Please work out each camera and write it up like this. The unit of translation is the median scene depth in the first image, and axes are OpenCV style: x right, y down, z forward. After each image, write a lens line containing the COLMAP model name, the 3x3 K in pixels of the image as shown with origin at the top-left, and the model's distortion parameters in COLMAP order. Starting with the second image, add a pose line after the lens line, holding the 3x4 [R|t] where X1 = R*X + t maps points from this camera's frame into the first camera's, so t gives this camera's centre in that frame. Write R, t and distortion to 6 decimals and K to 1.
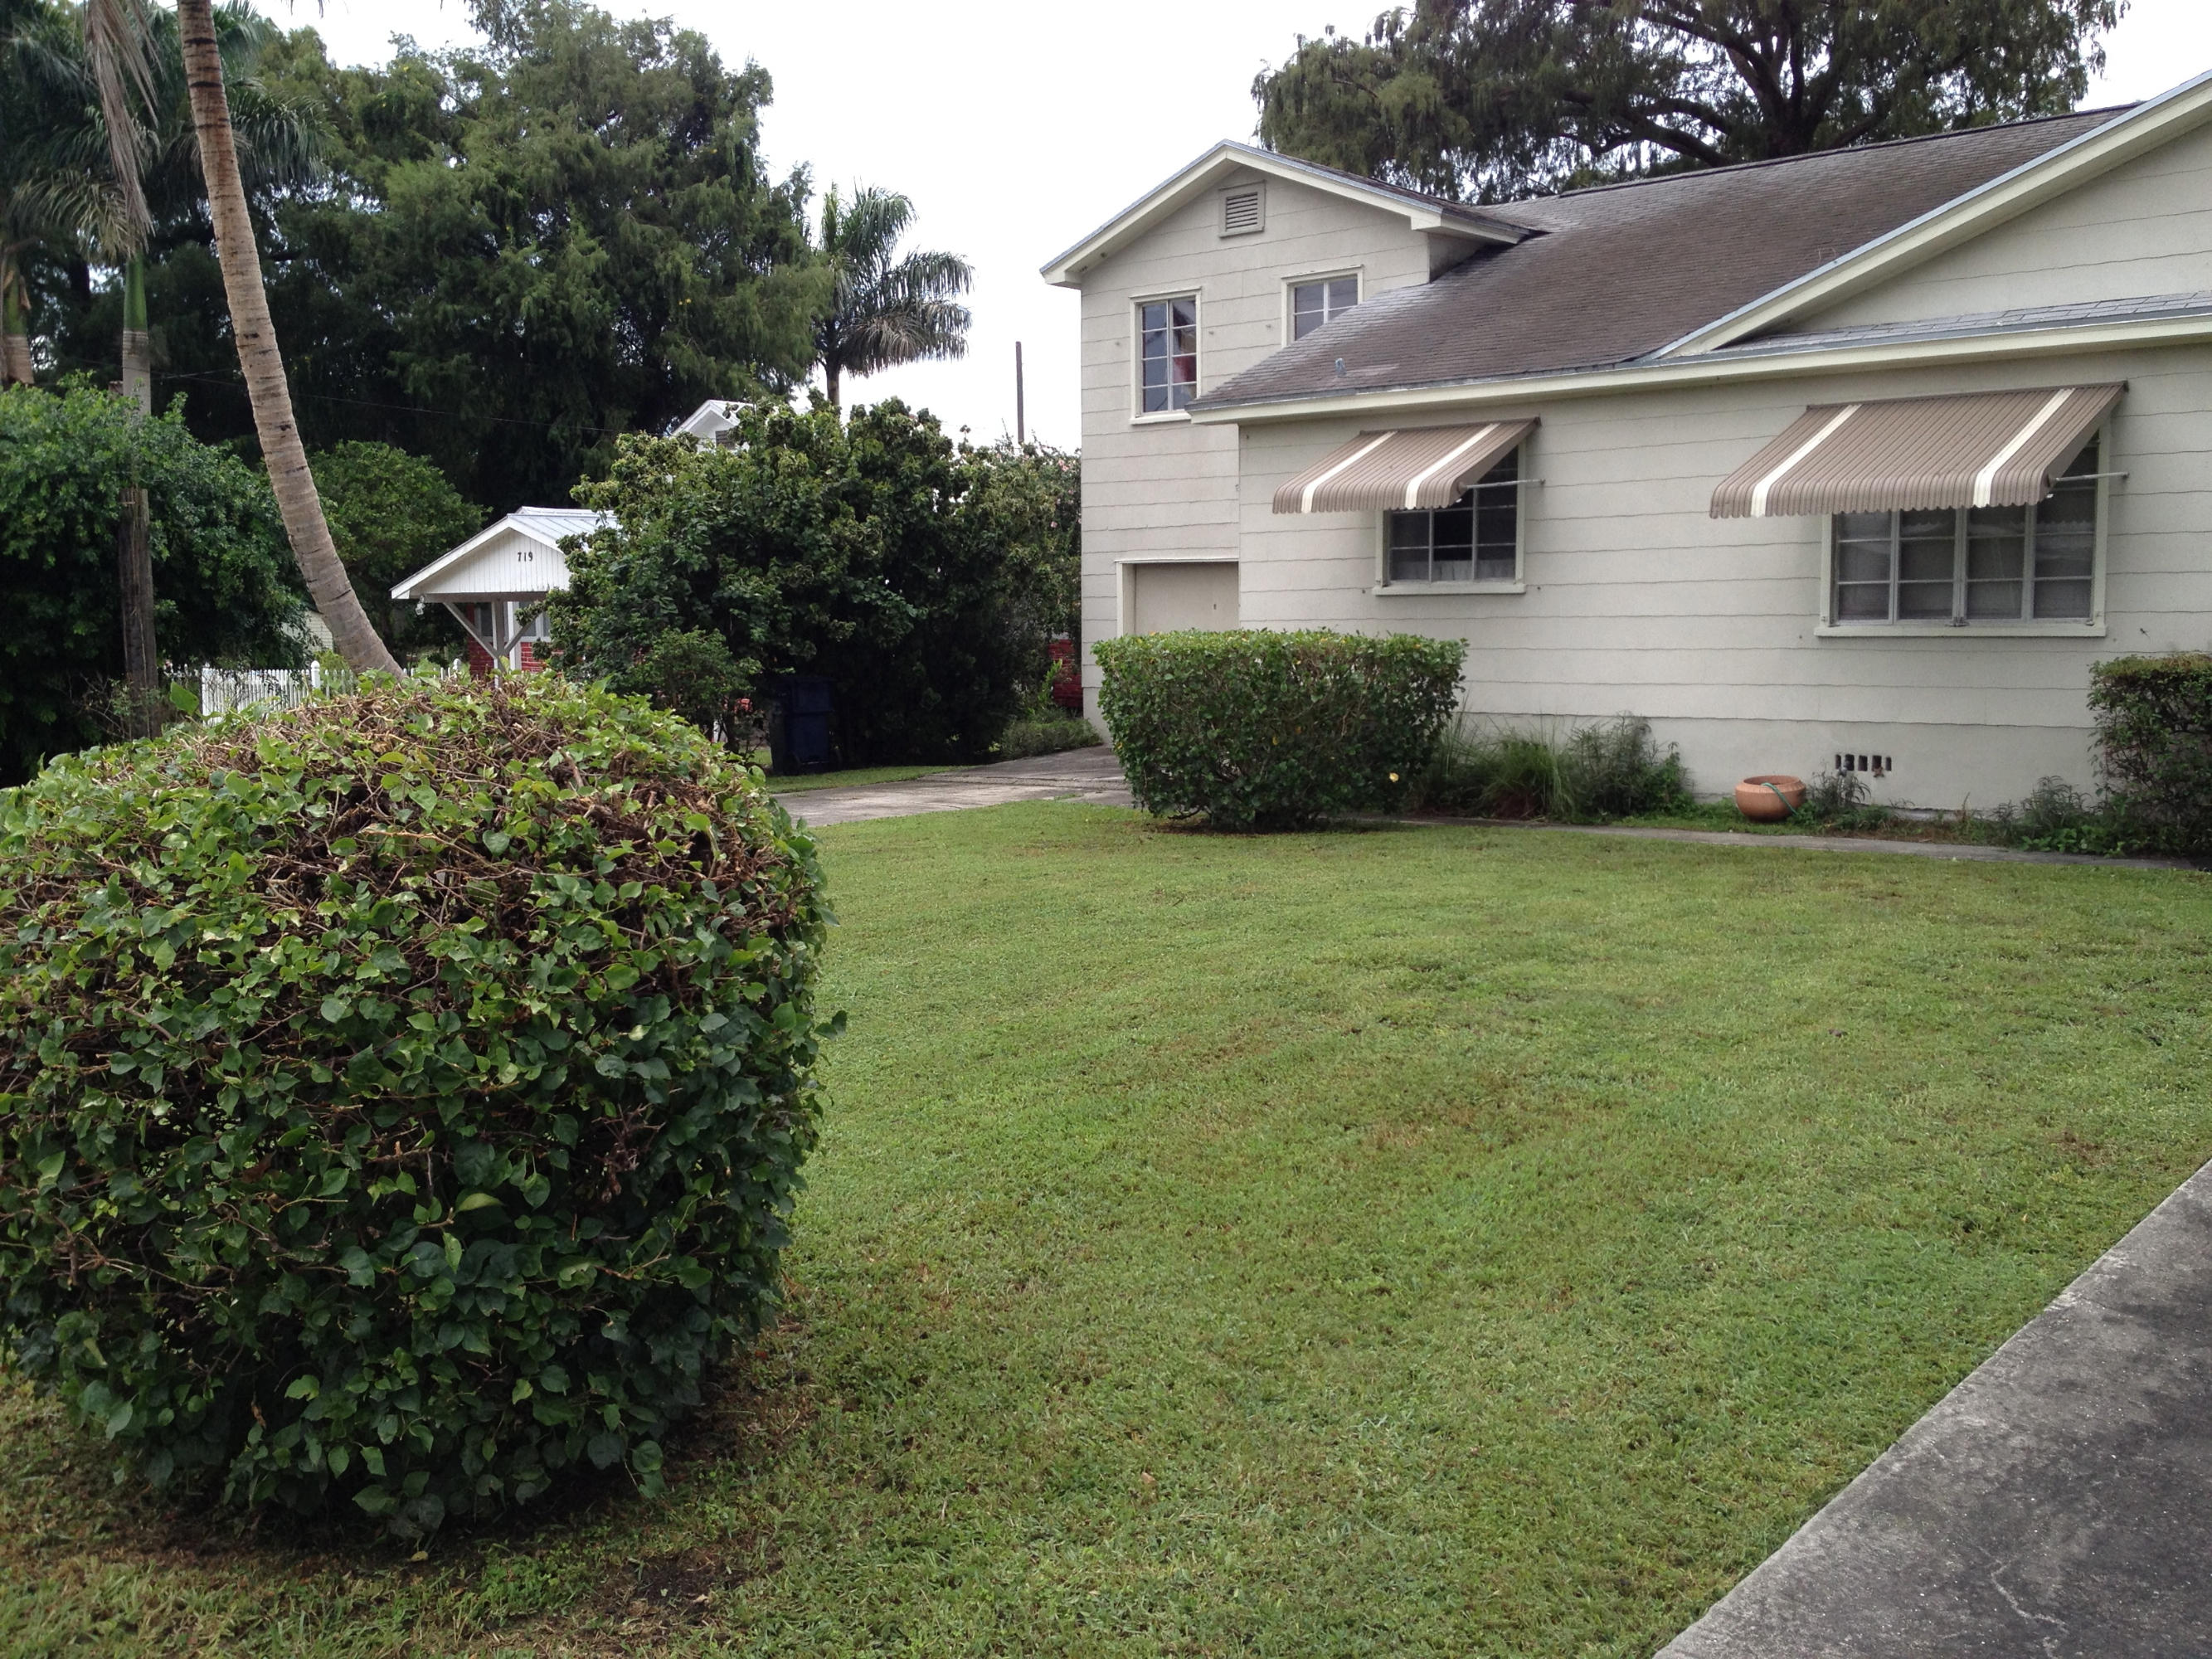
lens RADIAL K [[2058.2, 0, 1106.0], [0, 2058.2, 829.5], [0, 0, 1]] dist [0.111675, -0.192273]
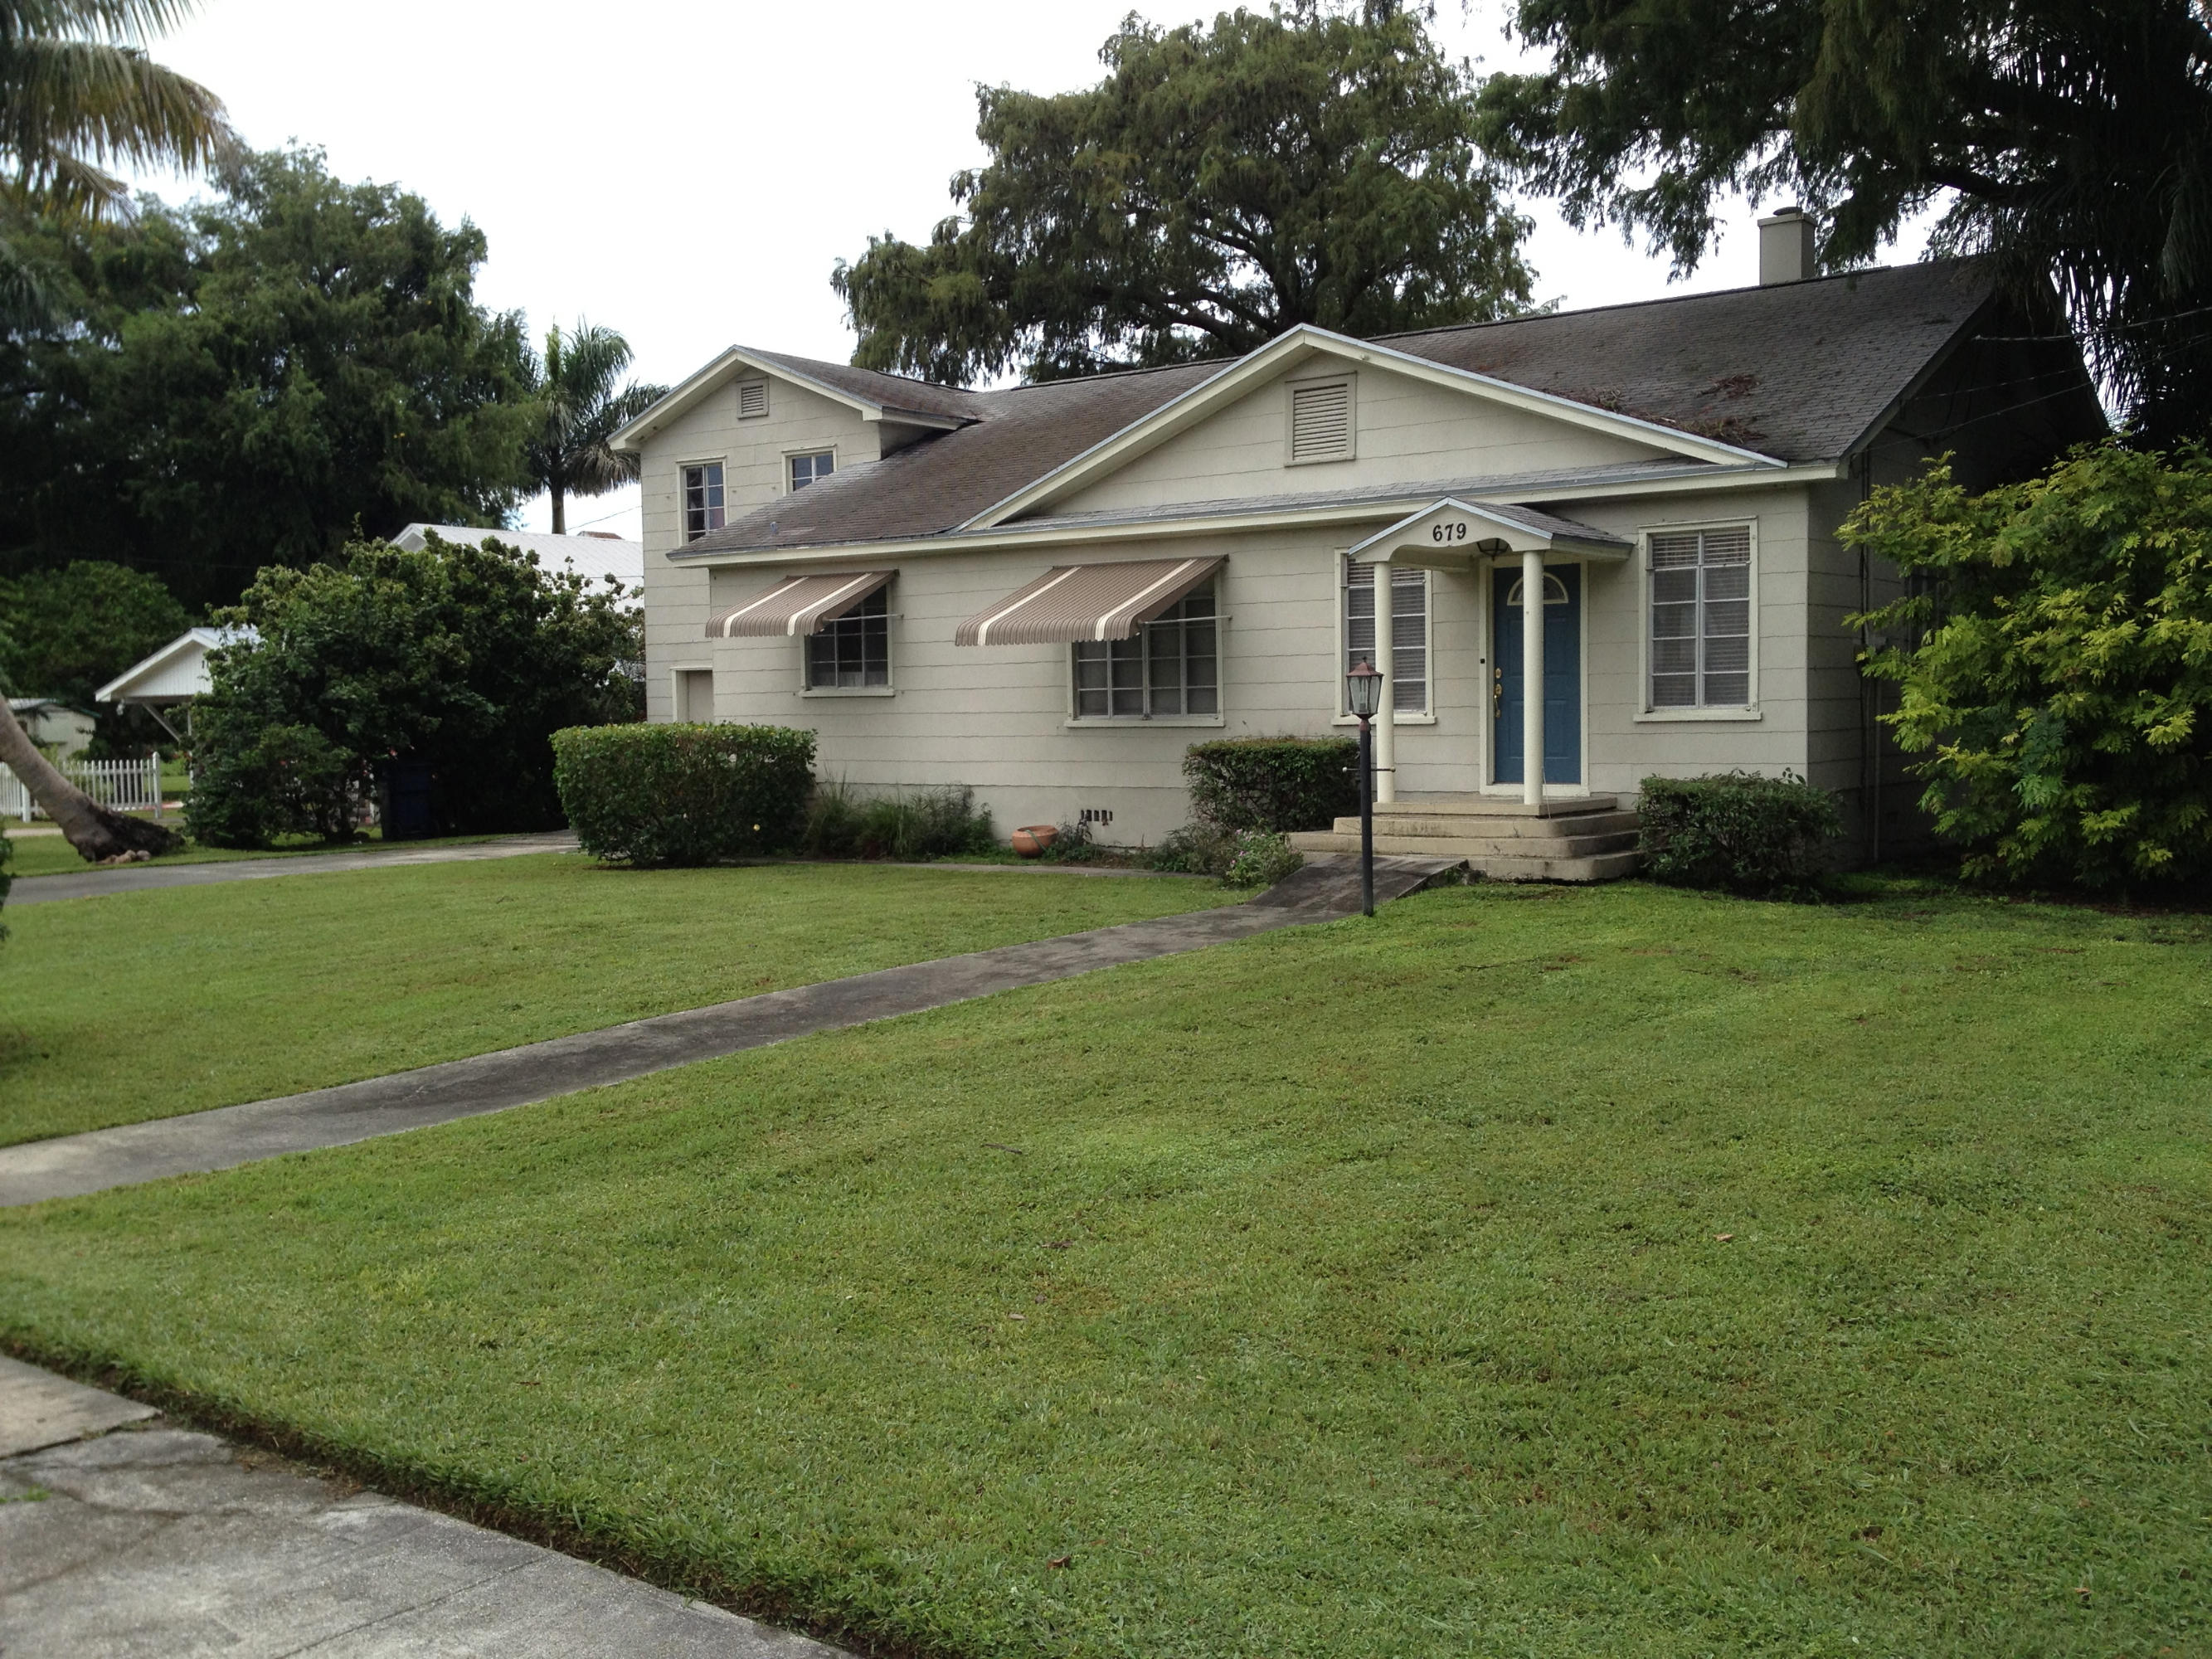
lens RADIAL K [[2058.2, 0, 1106.0], [0, 2058.2, 829.5], [0, 0, 1]] dist [0.111675, -0.192273]
pose [[0.997121, -0.008808, 0.075307, 0.174706], [0.012251, 0.998895, -0.045381, 0.027513], [-0.074824, 0.046173, 0.996127, -0.266790]]
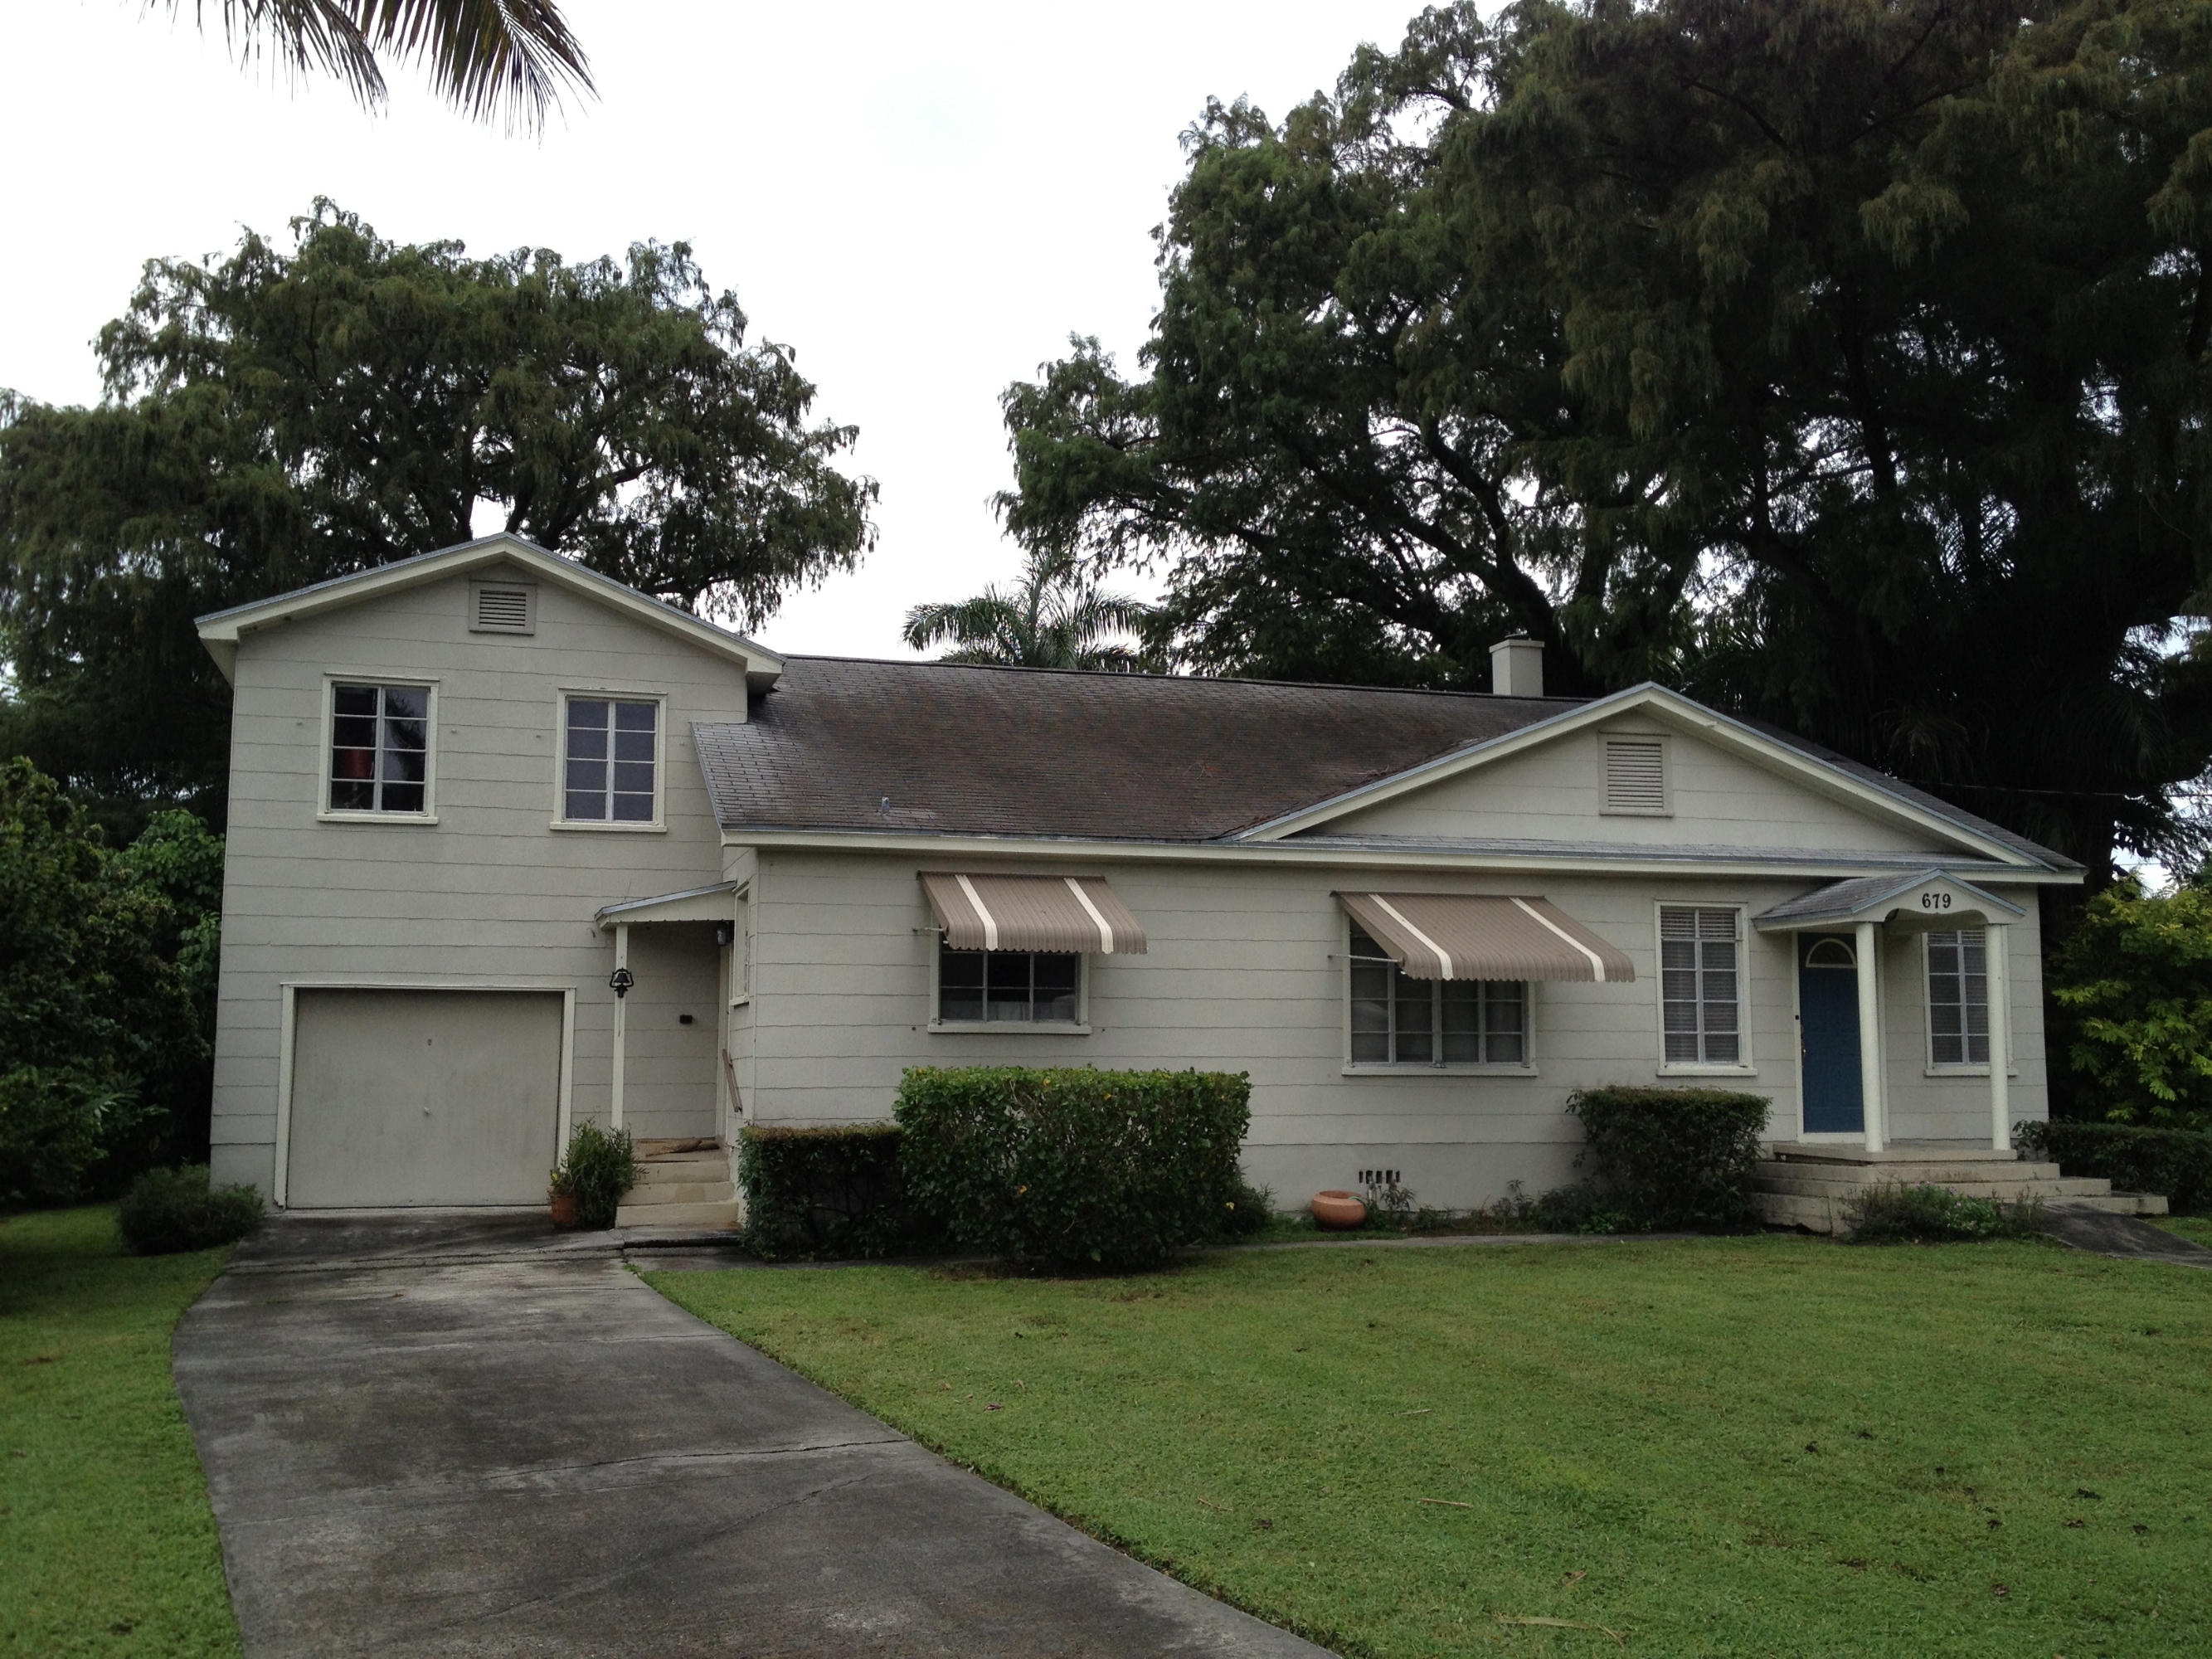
lens RADIAL K [[2058.2, 0, 1106.0], [0, 2058.2, 829.5], [0, 0, 1]] dist [0.111675, -0.192273]
pose [[0.532191, 0.101224, 0.840551, -0.519883], [0.082149, 0.981968, -0.170267, -0.025864], [-0.842629, 0.159665, 0.514279, 0.310336]]
